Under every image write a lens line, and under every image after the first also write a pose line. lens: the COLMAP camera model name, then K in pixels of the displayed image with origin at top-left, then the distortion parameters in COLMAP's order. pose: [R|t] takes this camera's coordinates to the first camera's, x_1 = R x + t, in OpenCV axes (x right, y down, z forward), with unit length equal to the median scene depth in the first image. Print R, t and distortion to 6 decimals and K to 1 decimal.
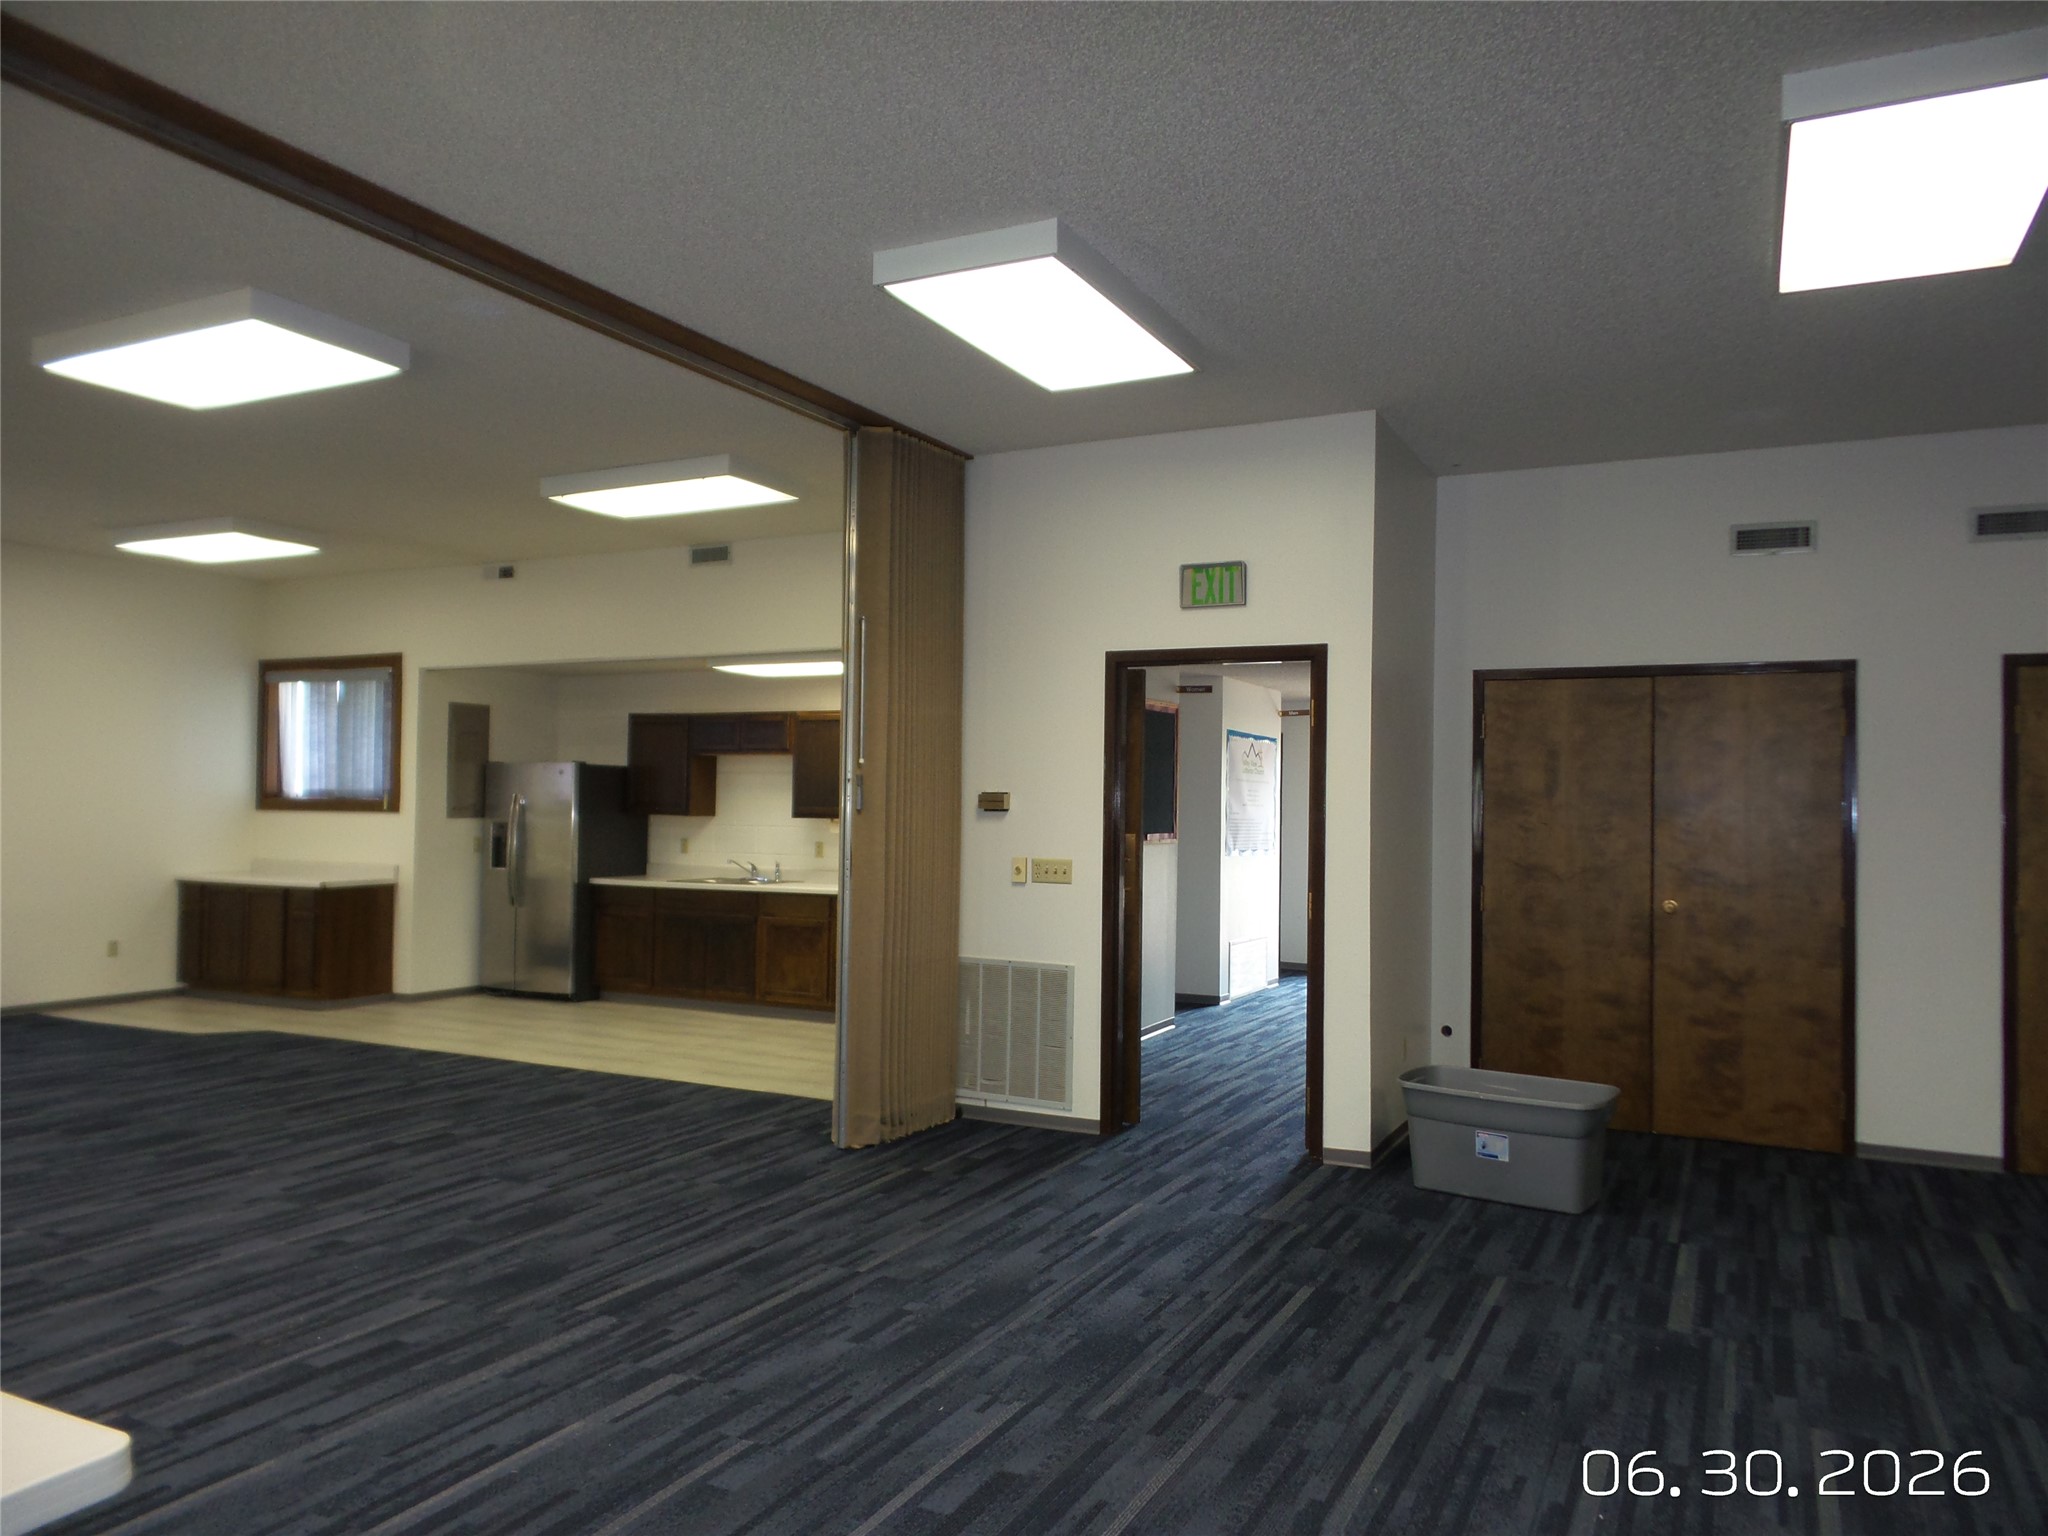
lens RADIAL K [[1428.4, 0, 1023.7], [0, 1428.4, 777.8], [0, 0, 1]] dist [0.016670, -0.009860]
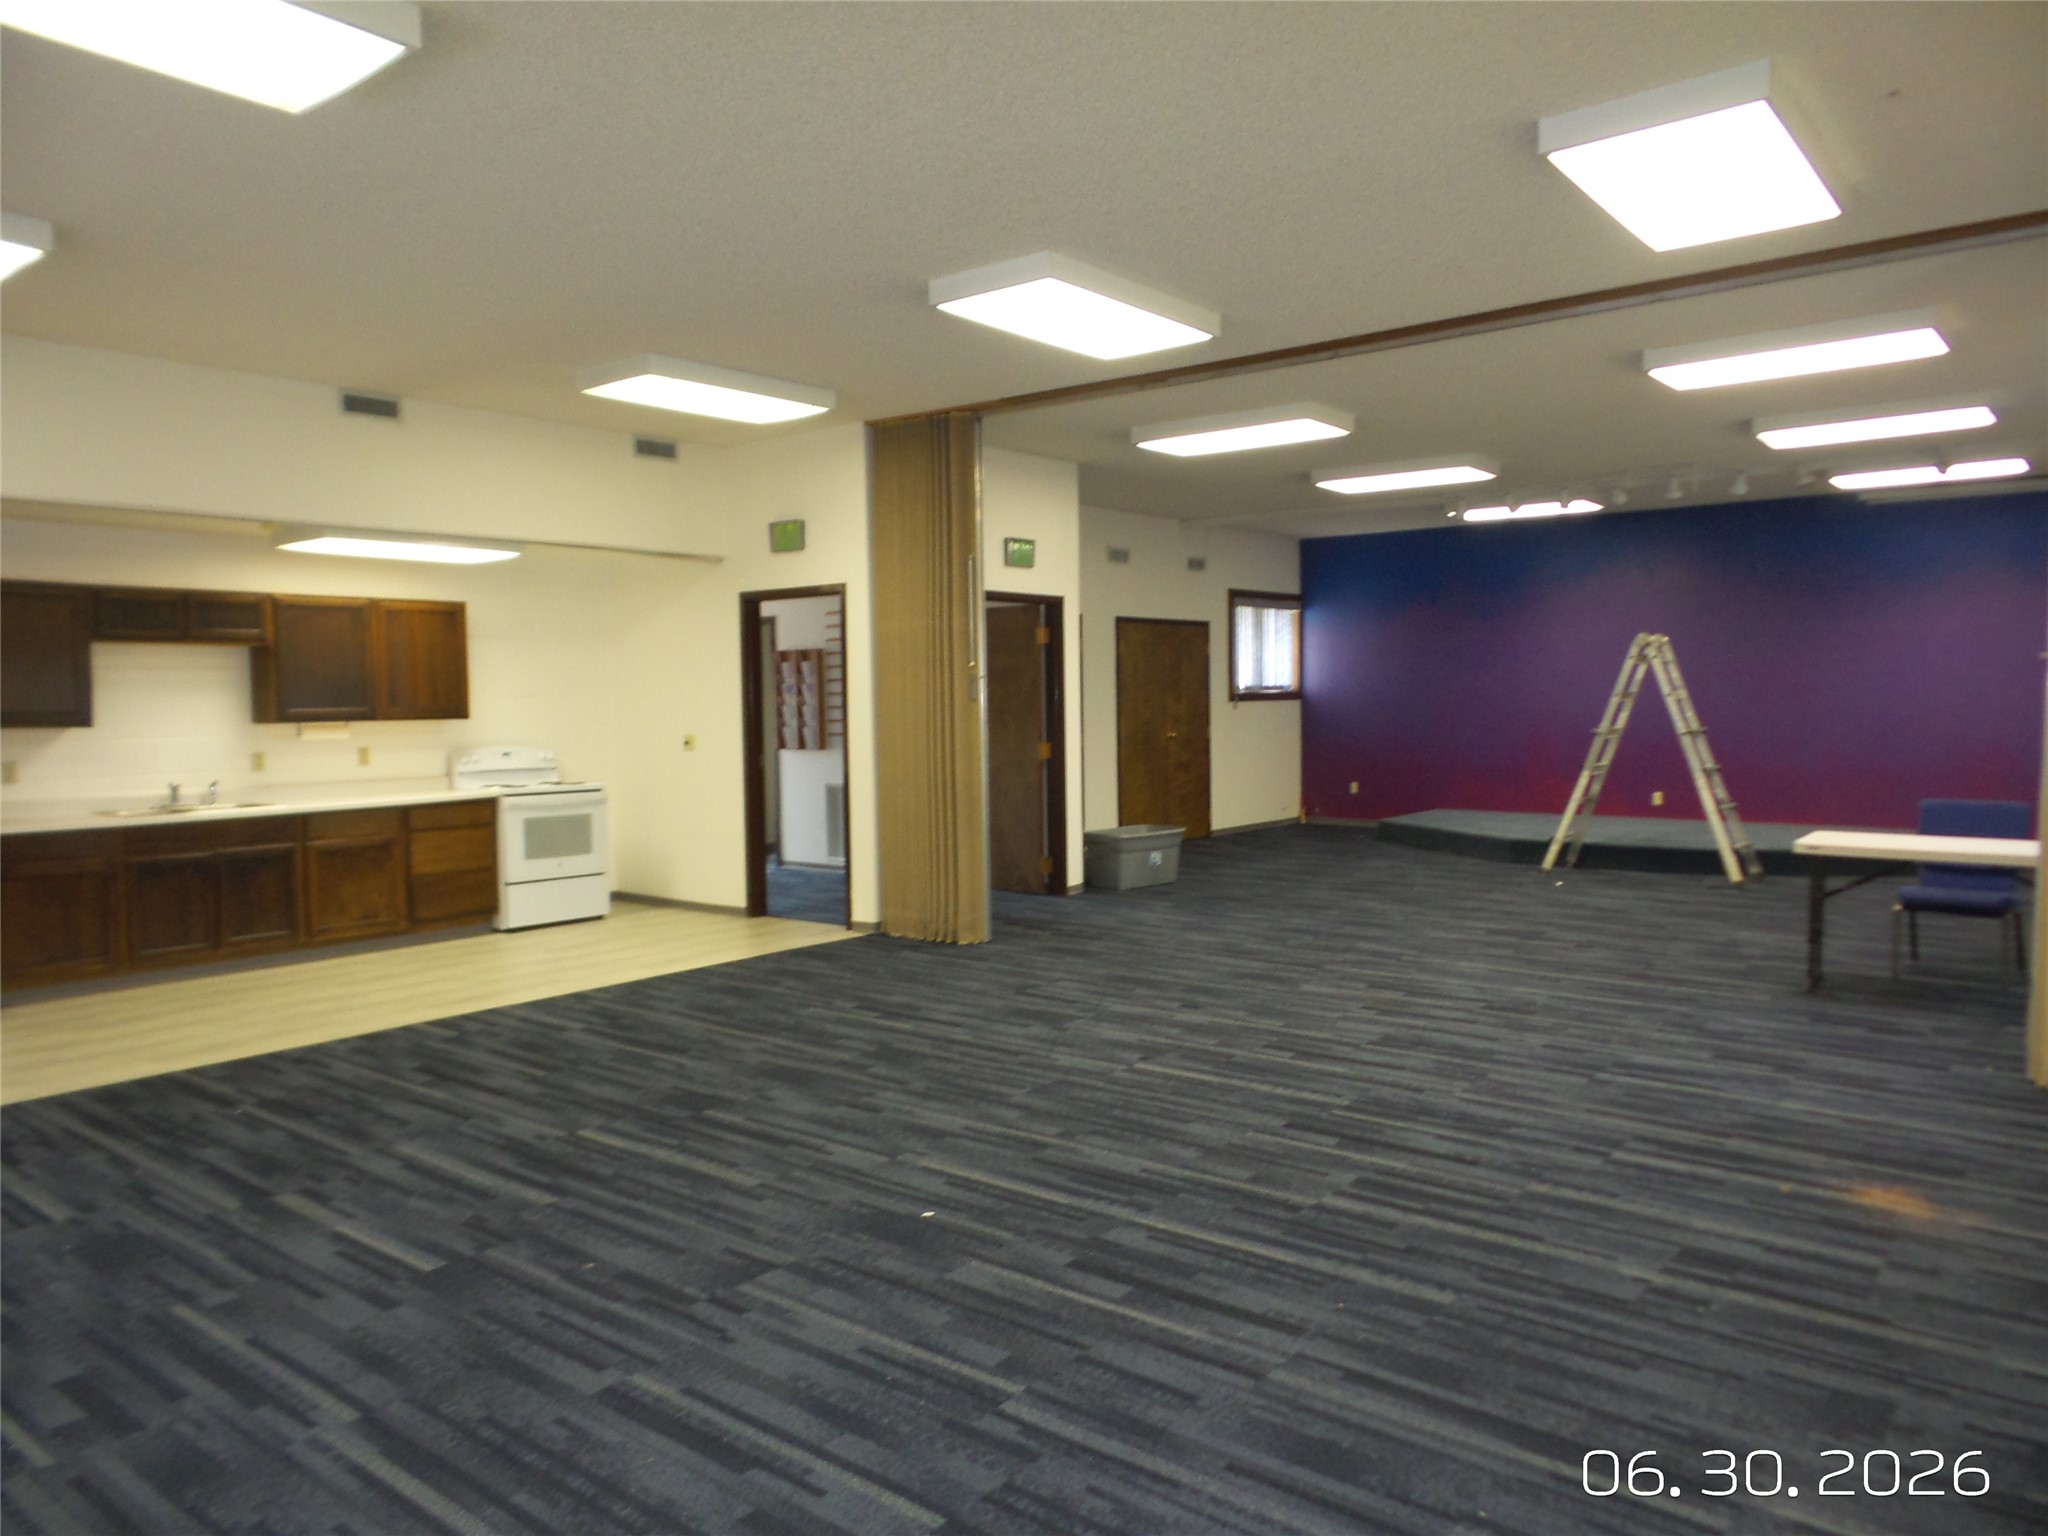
lens RADIAL K [[1428.4, 0, 1024.1], [0, 1428.4, 768.4], [0, 0, 1]] dist [0.016670, -0.009860]
pose [[0.203355, -0.066528, 0.976842, -0.911264], [0.001368, 0.997707, 0.067664, -0.001291], [-0.979104, -0.012423, 0.202979, 0.426228]]
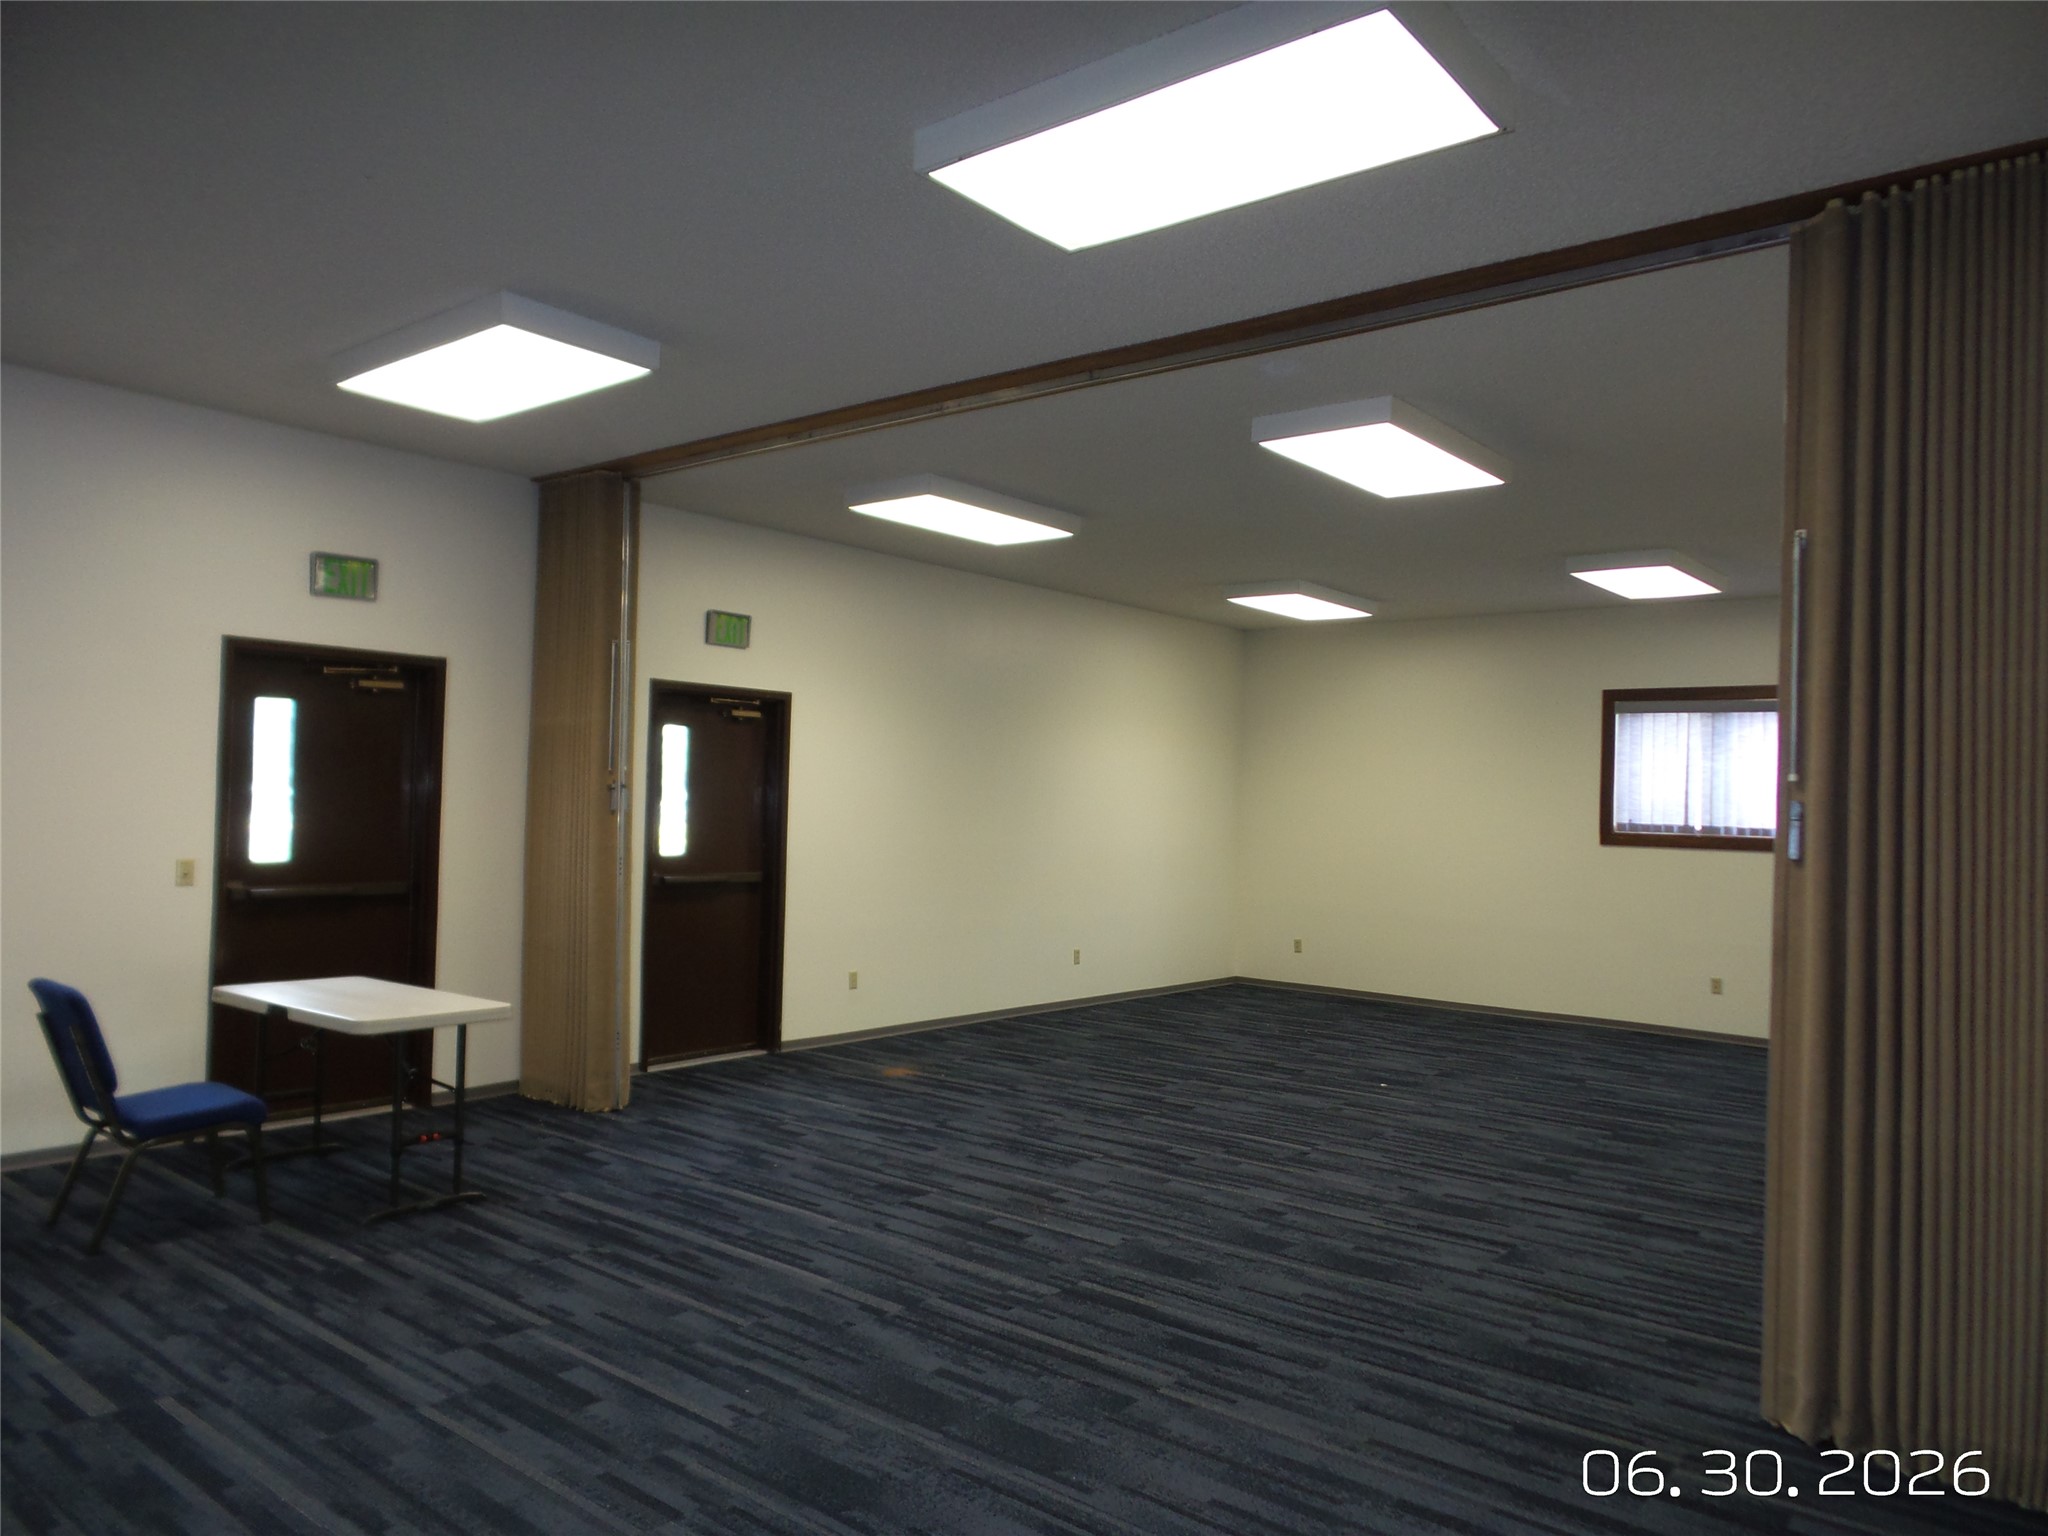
lens RADIAL K [[1428.4, 0, 1030.5], [0, 1428.4, 775.8], [0, 0, 1]] dist [0.016670, -0.009860]
pose [[-0.212033, -0.037578, -0.976540, 0.336807], [-0.016512, 0.999256, -0.034867, 0.009091], [0.977123, 0.008732, -0.212496, 0.510967]]
